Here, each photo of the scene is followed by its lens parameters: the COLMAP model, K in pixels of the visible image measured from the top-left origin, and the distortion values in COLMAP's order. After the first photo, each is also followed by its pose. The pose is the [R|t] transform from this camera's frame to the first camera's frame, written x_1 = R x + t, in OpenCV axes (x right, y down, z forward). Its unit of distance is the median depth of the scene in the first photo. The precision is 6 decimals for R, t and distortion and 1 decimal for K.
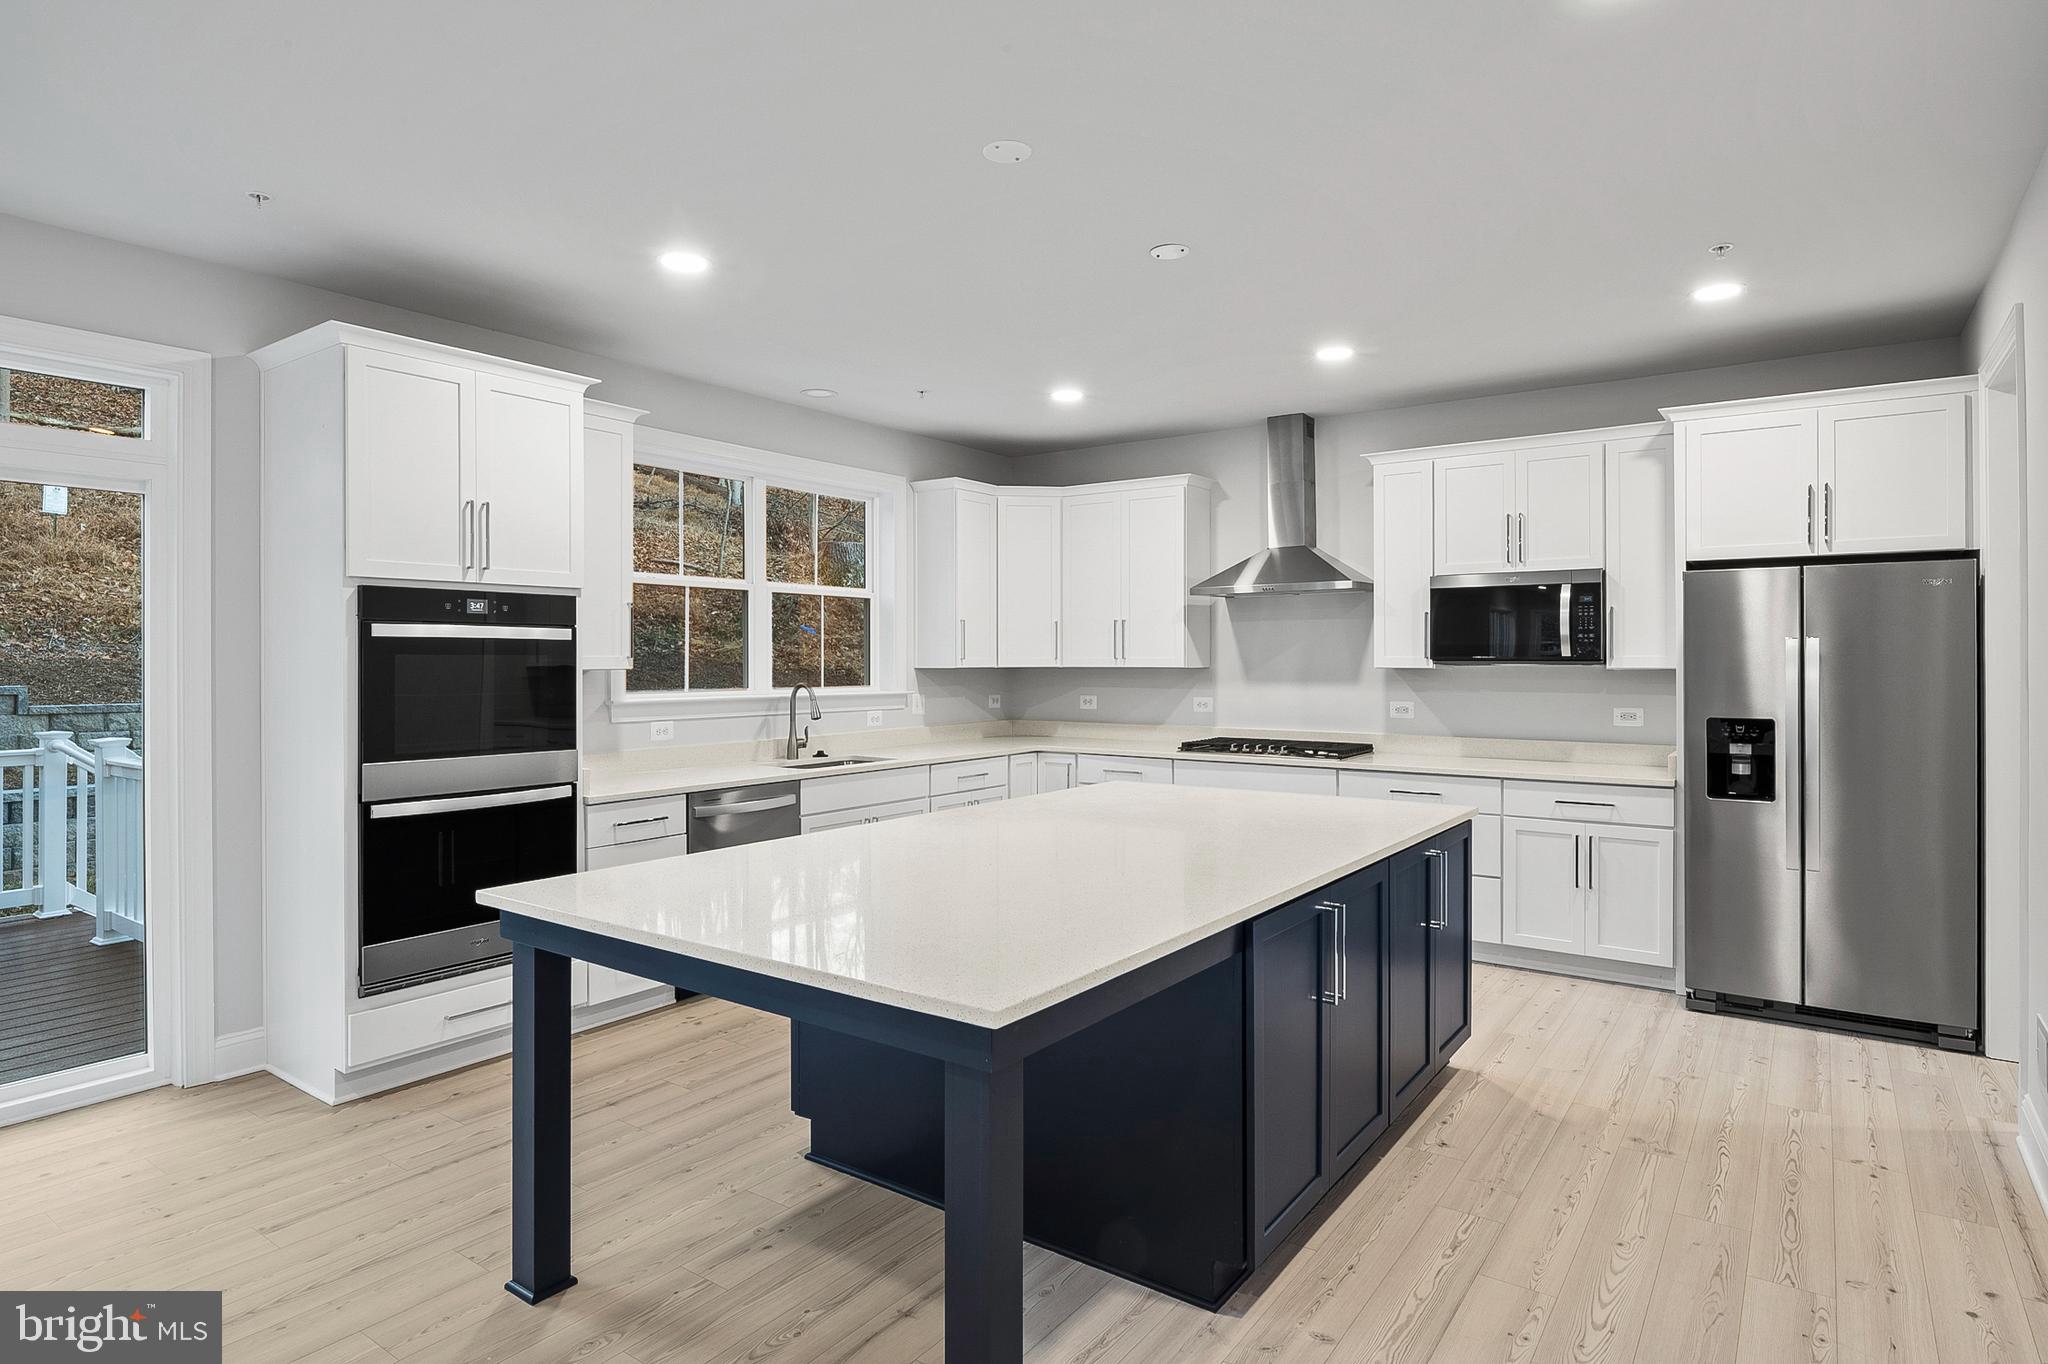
lens RADIAL K [[1108.7, 0, 1025.7], [0, 1108.7, 652.9], [0, 0, 1]] dist [-0.005153, -0.002258]
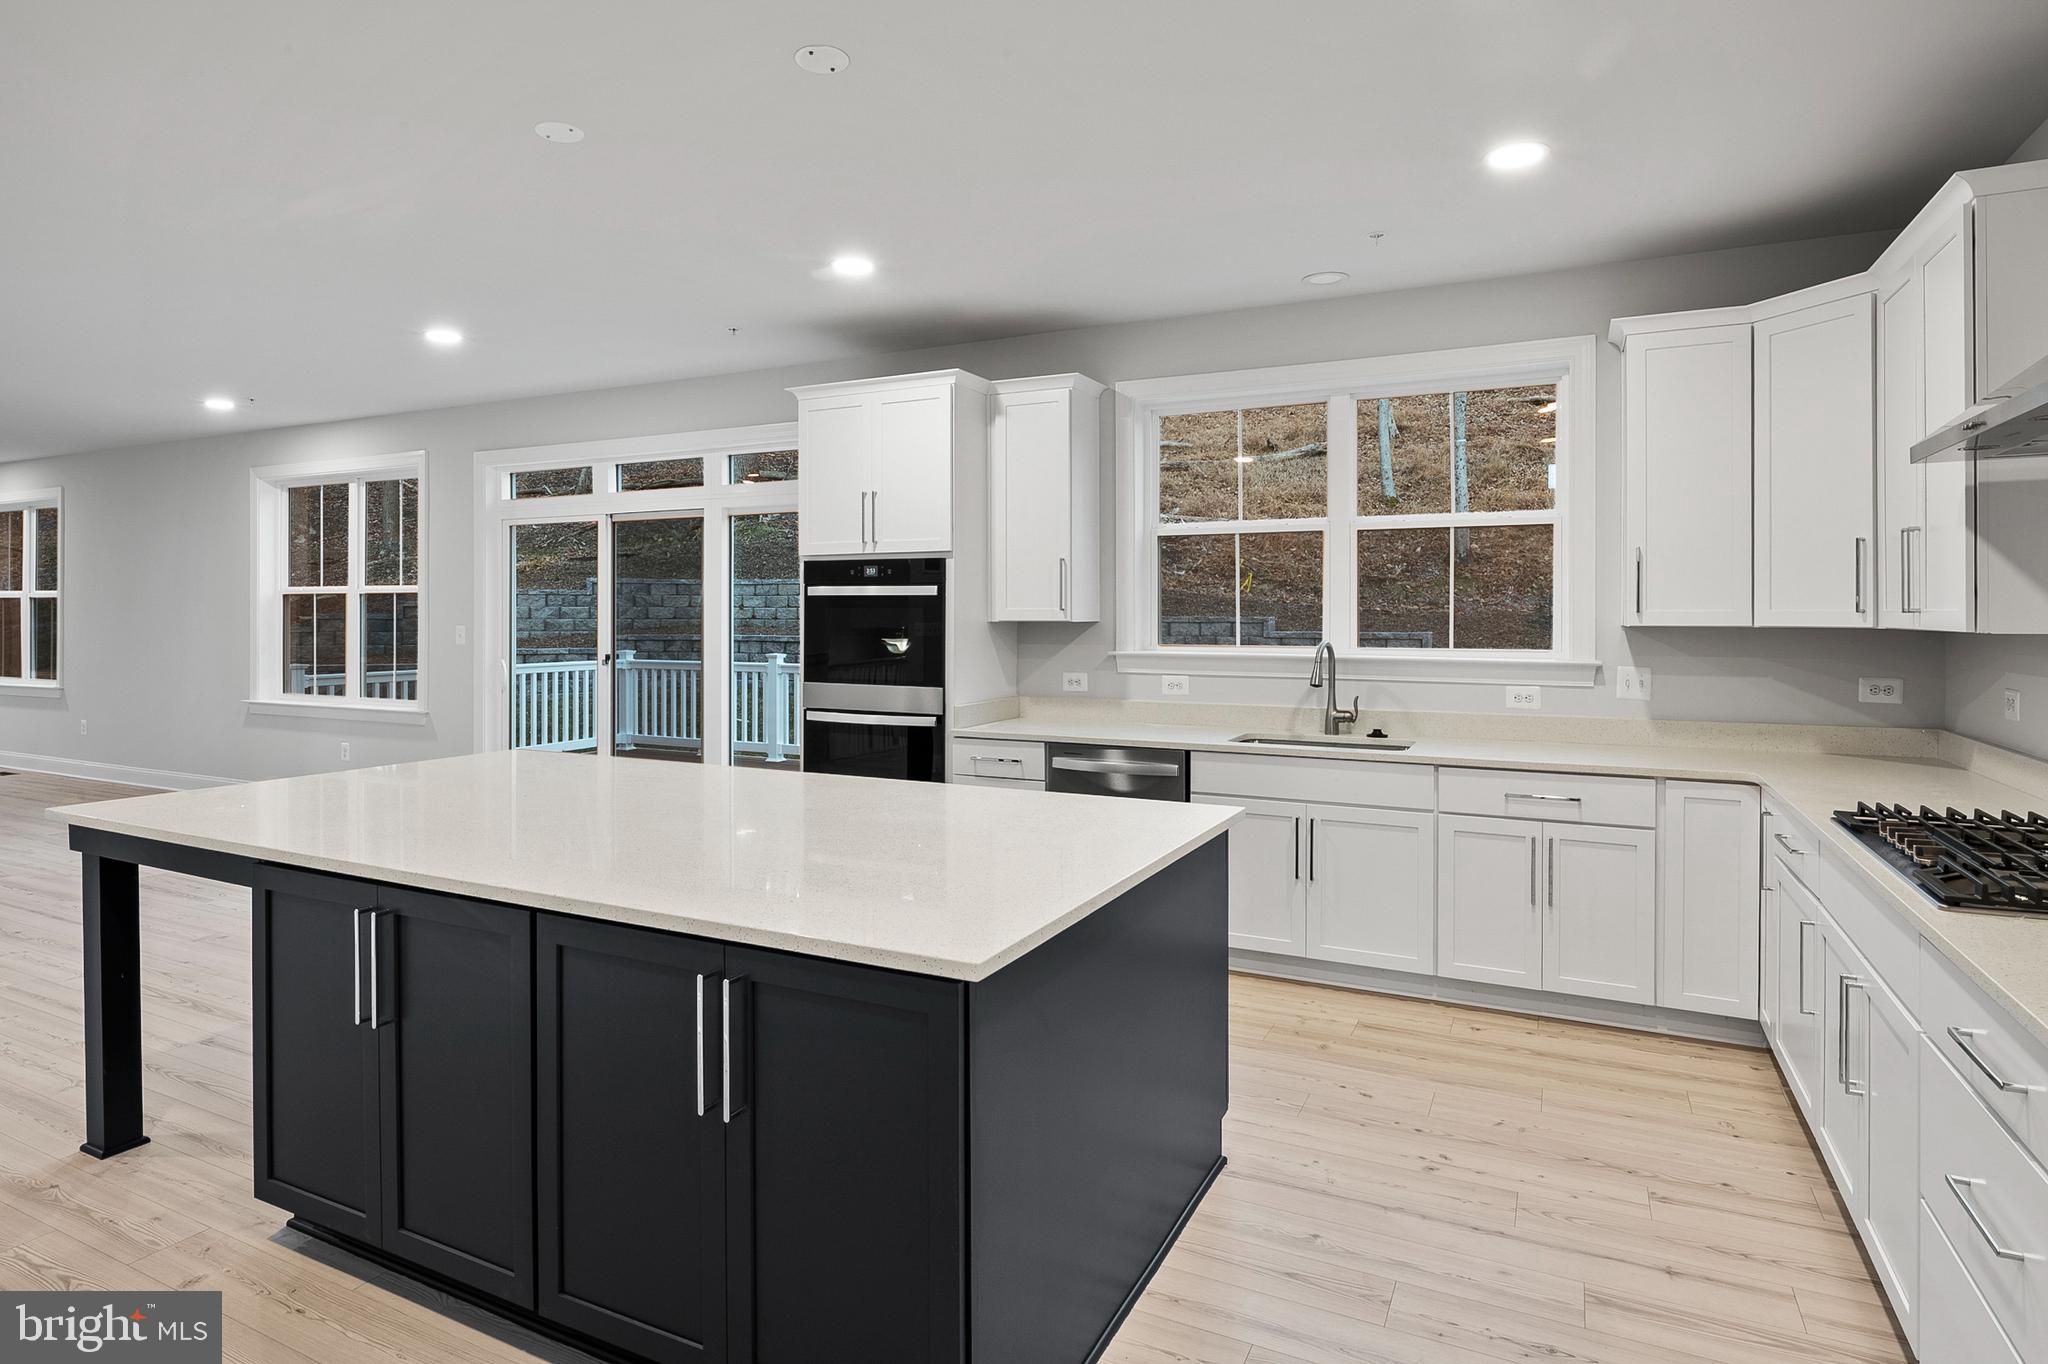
lens RADIAL K [[1108.7, 0, 1011.9], [0, 1108.7, 614.5], [0, 0, 1]] dist [-0.005153, -0.002258]
pose [[0.155205, 0.001886, -0.987880, 0.562822], [0.003958, 0.999989, 0.002531, 0.004761], [0.987874, -0.004303, 0.155196, 0.648564]]
